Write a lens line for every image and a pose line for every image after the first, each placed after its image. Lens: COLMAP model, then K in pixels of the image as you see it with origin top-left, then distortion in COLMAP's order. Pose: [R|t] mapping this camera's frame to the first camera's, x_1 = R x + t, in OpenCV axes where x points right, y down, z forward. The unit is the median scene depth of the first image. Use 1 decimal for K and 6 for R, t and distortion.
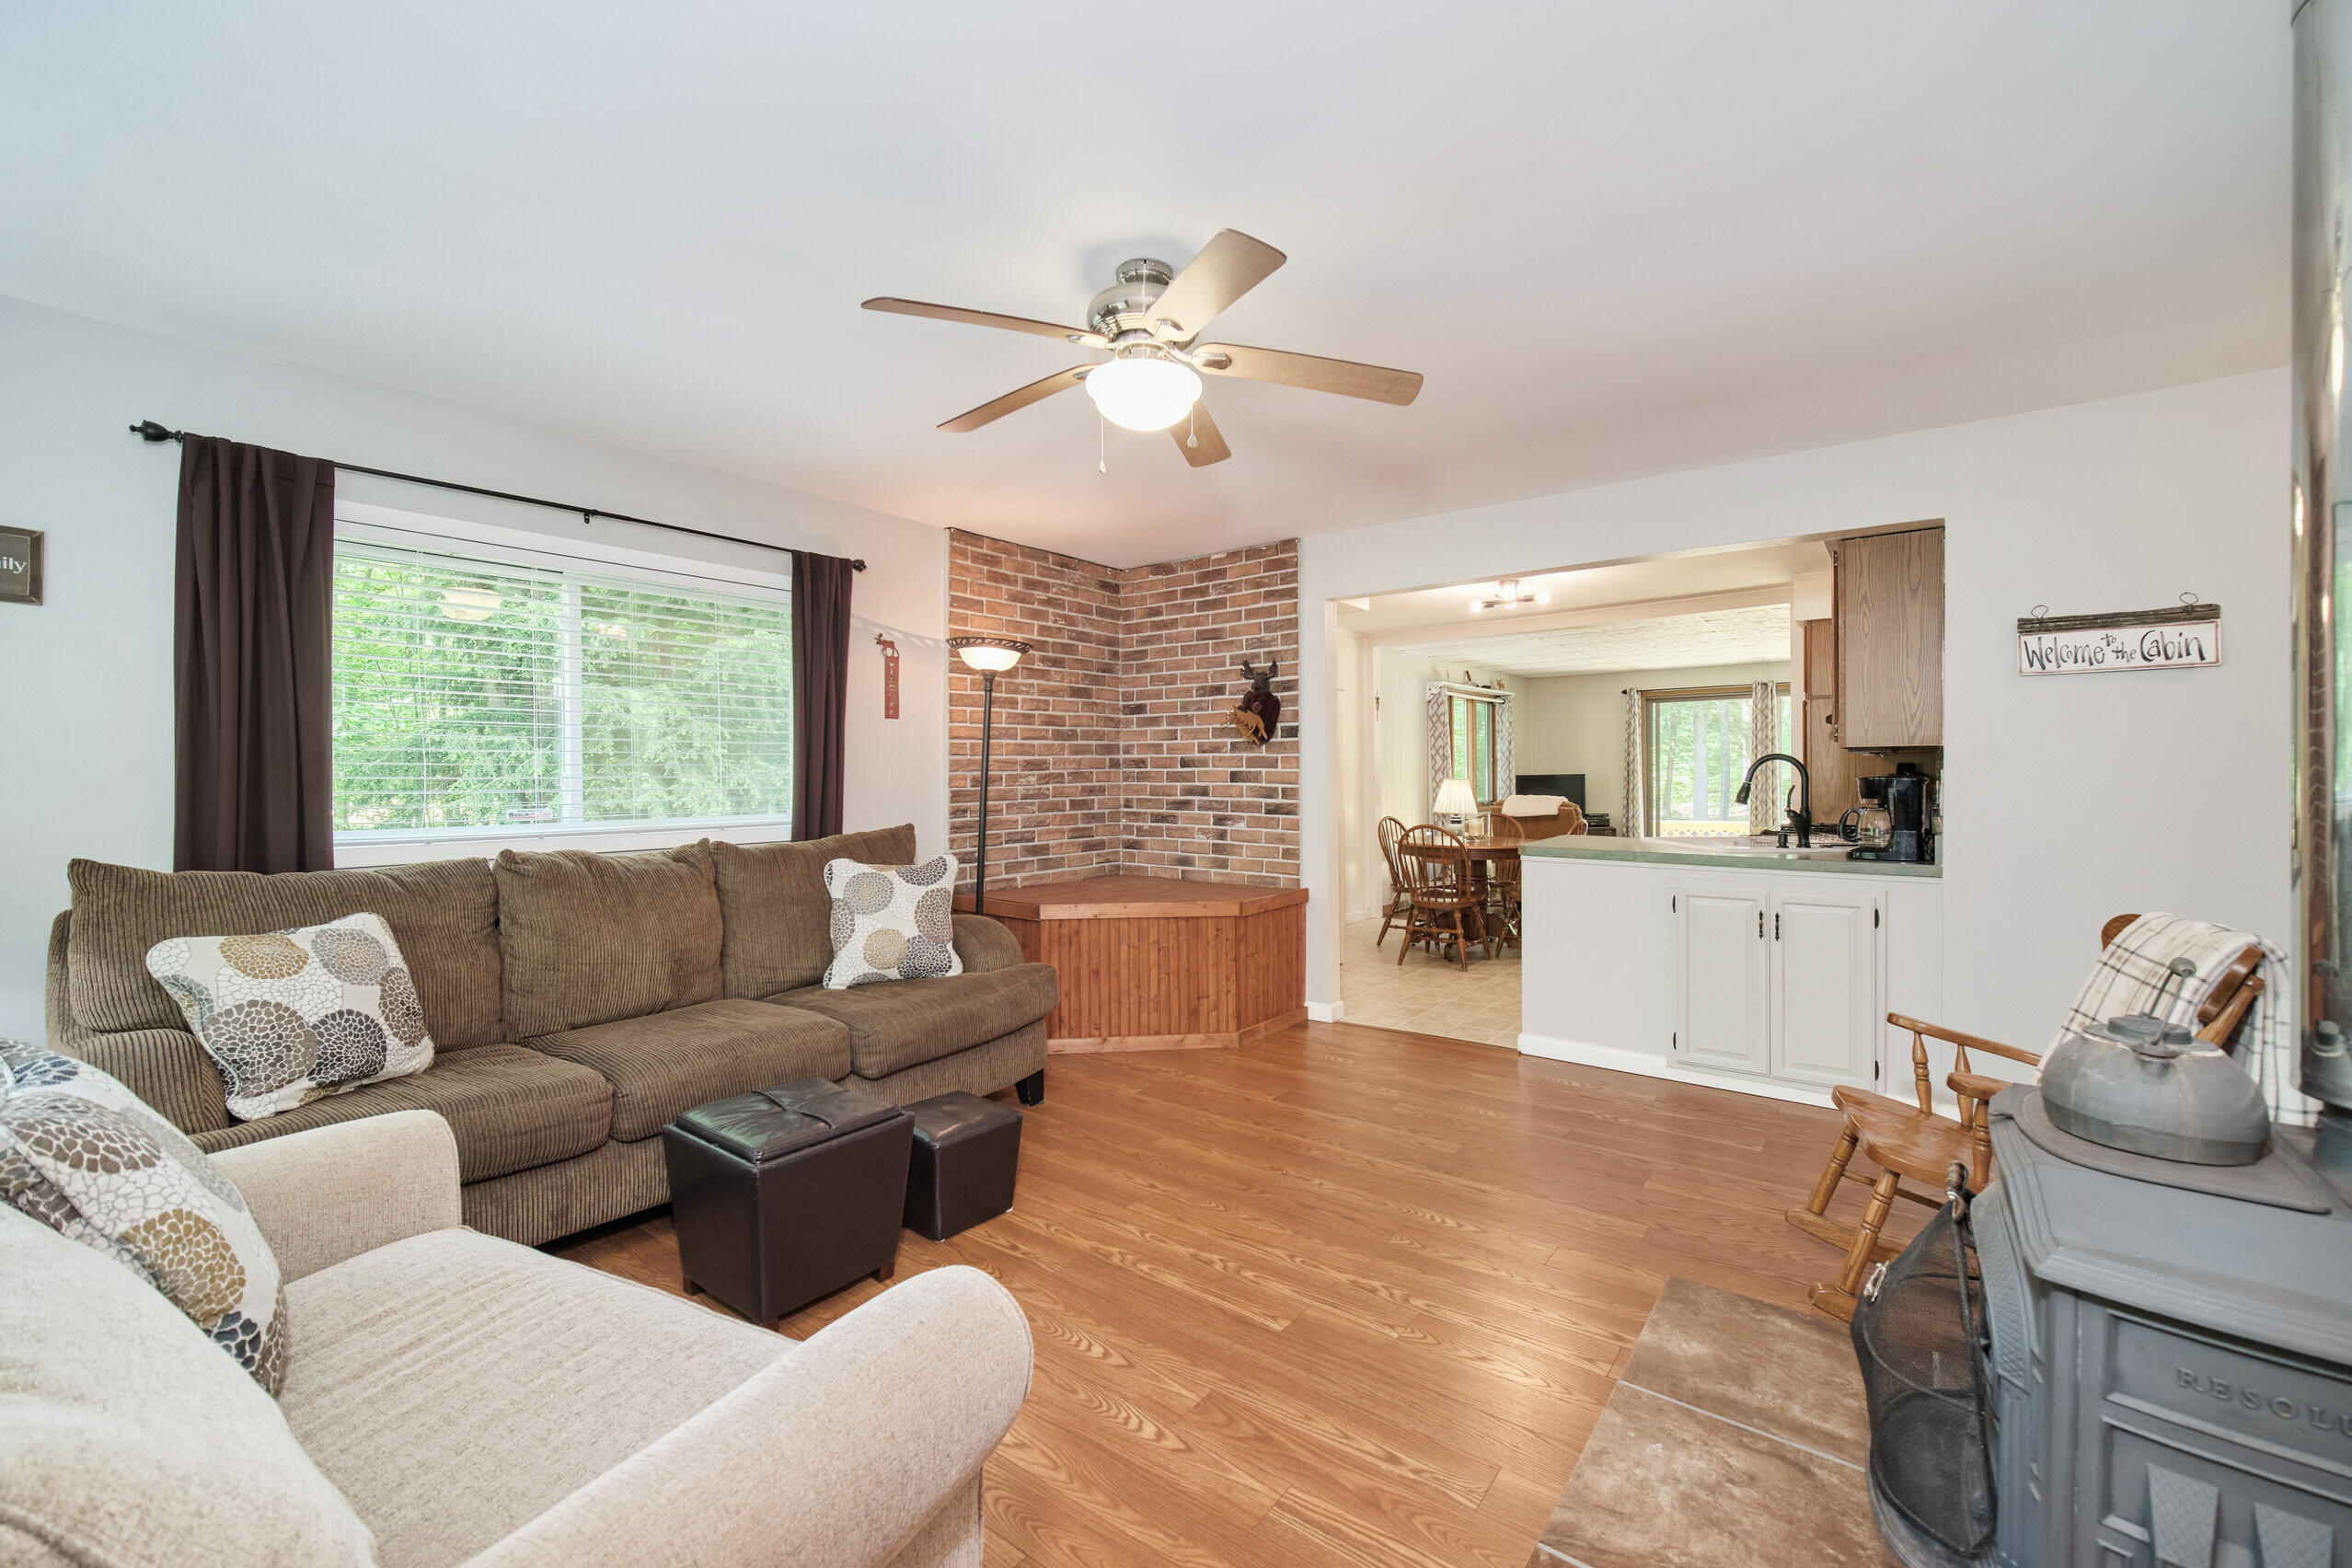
lens RADIAL K [[959.6, 0, 1180.5], [0, 959.6, 779.3], [0, 0, 1]] dist [0.000607, 0.000018]
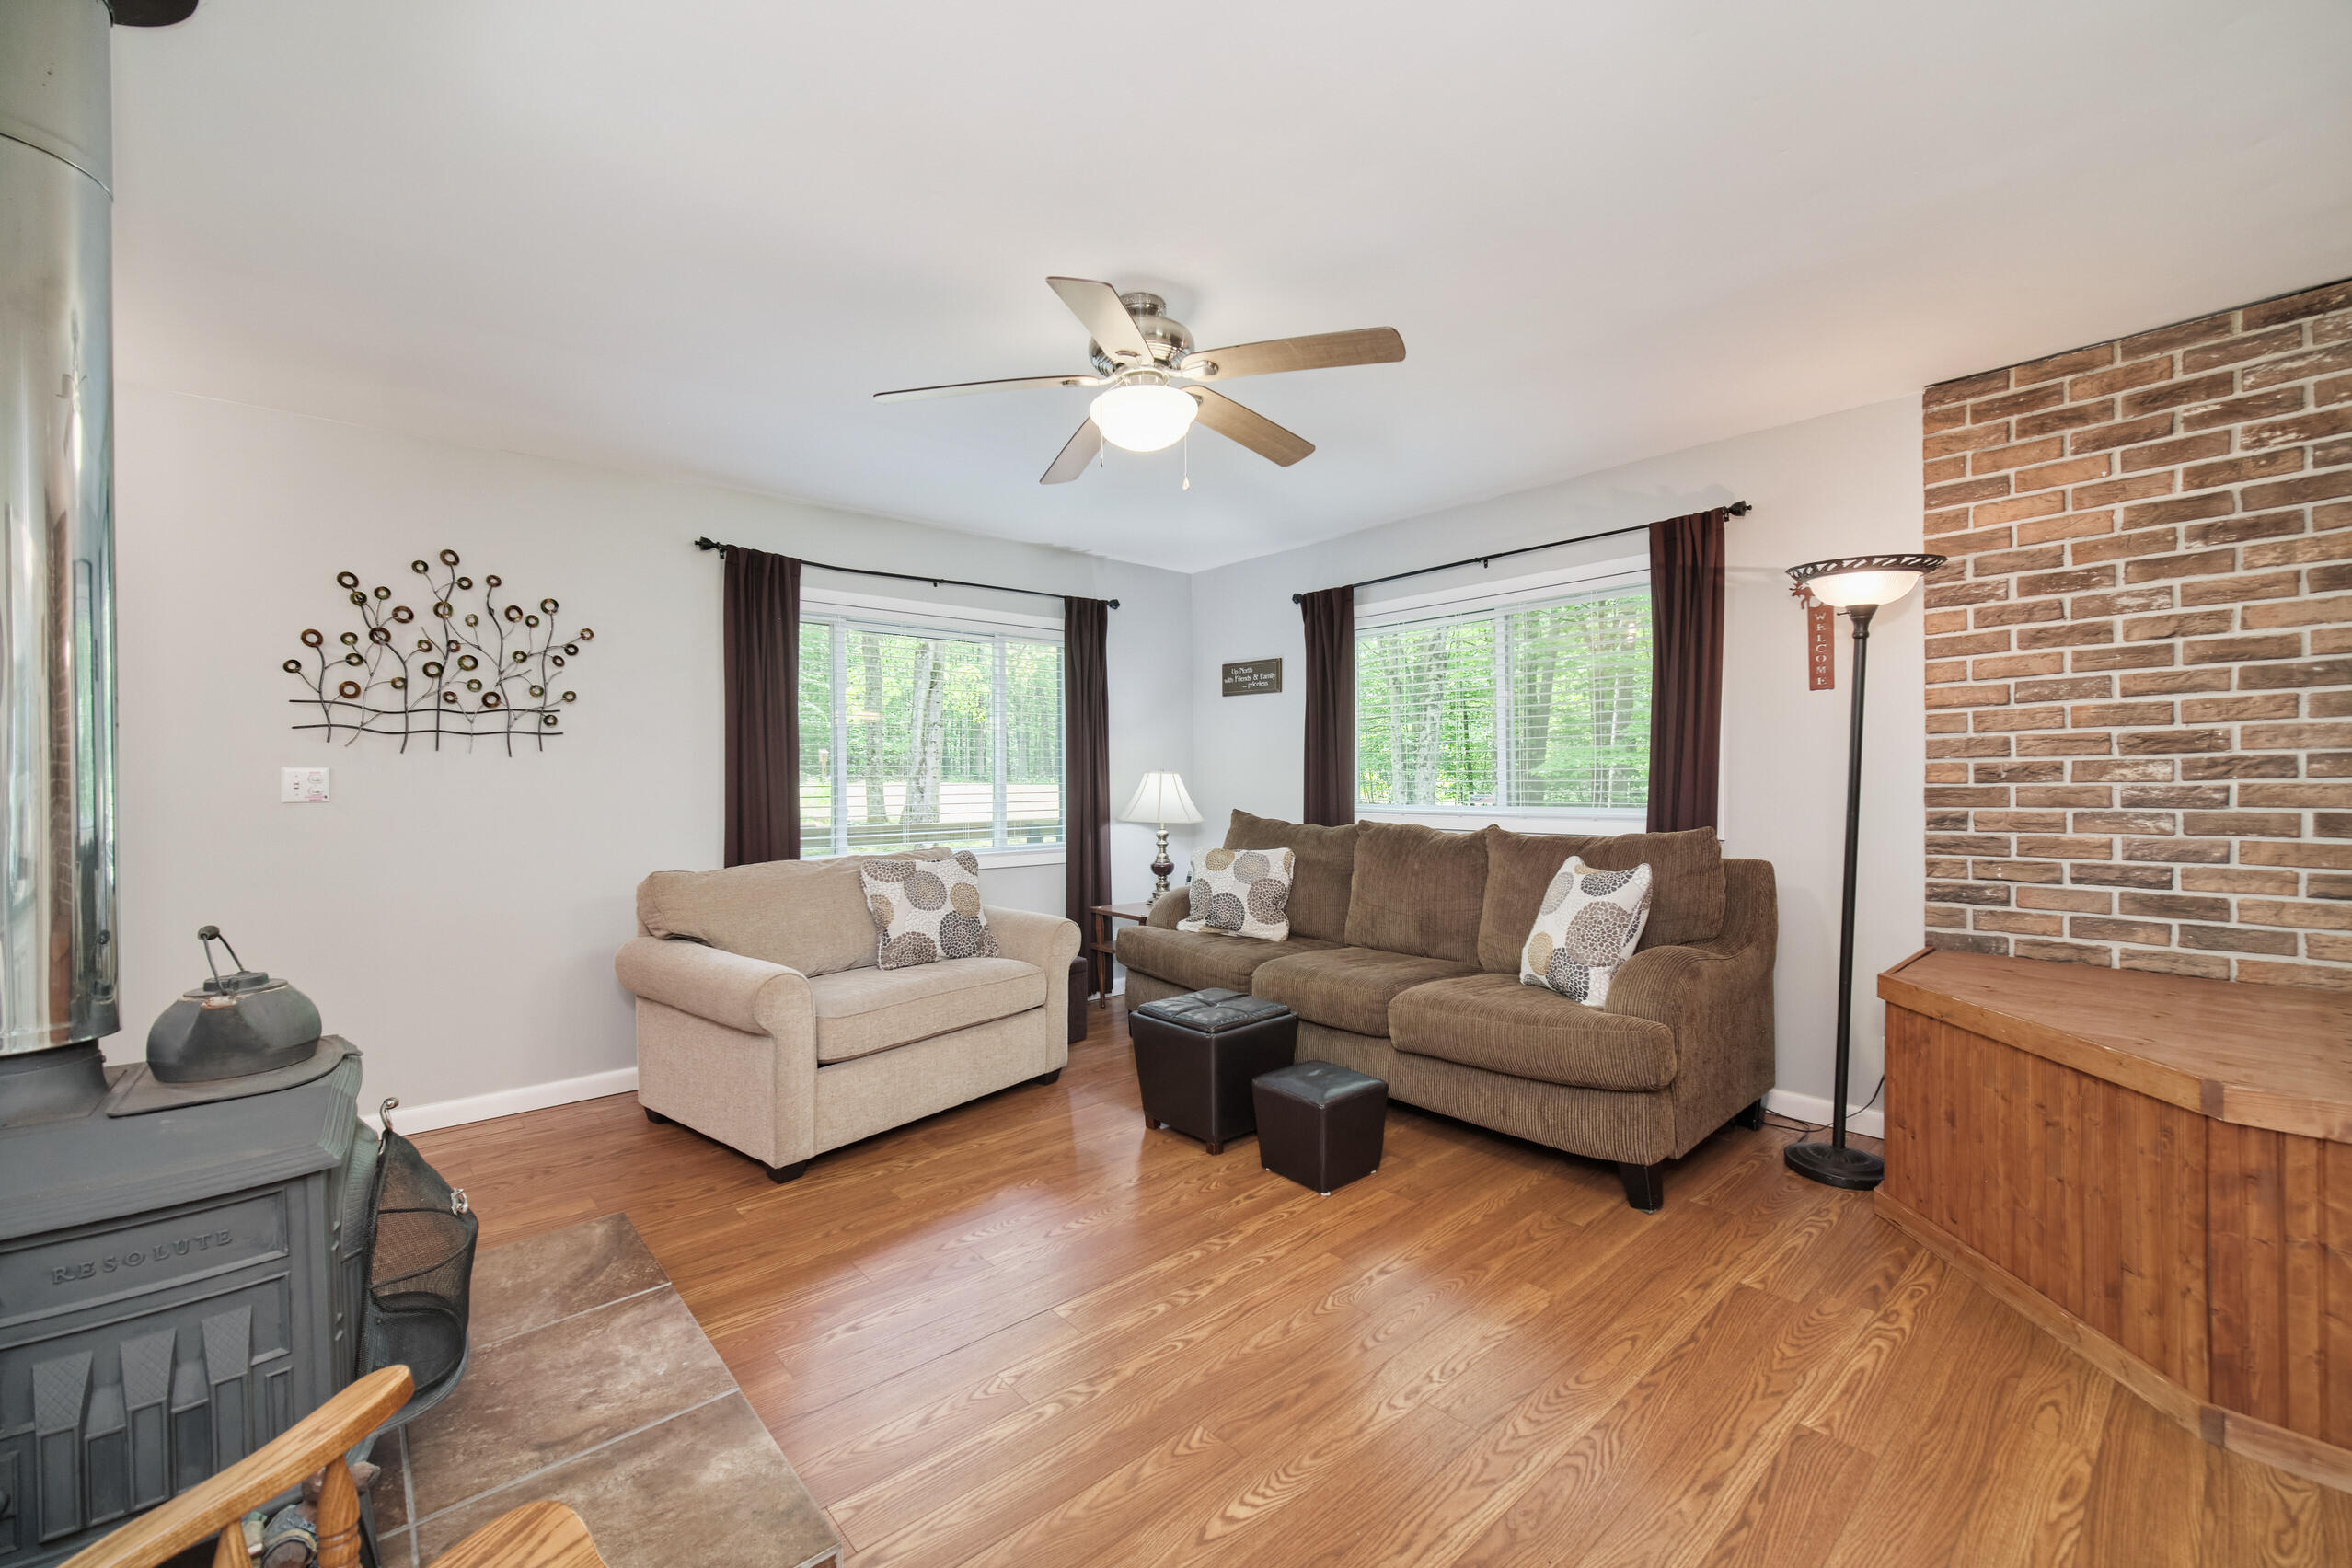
lens RADIAL K [[959.6, 0, 1180.5], [0, 959.6, 779.3], [0, 0, 1]] dist [0.000607, 0.000018]
pose [[-0.197665, 0.010019, -0.980218, 0.549163], [0.006153, 0.999941, 0.008980, -0.003293], [0.980250, -0.004256, -0.197715, 0.678772]]
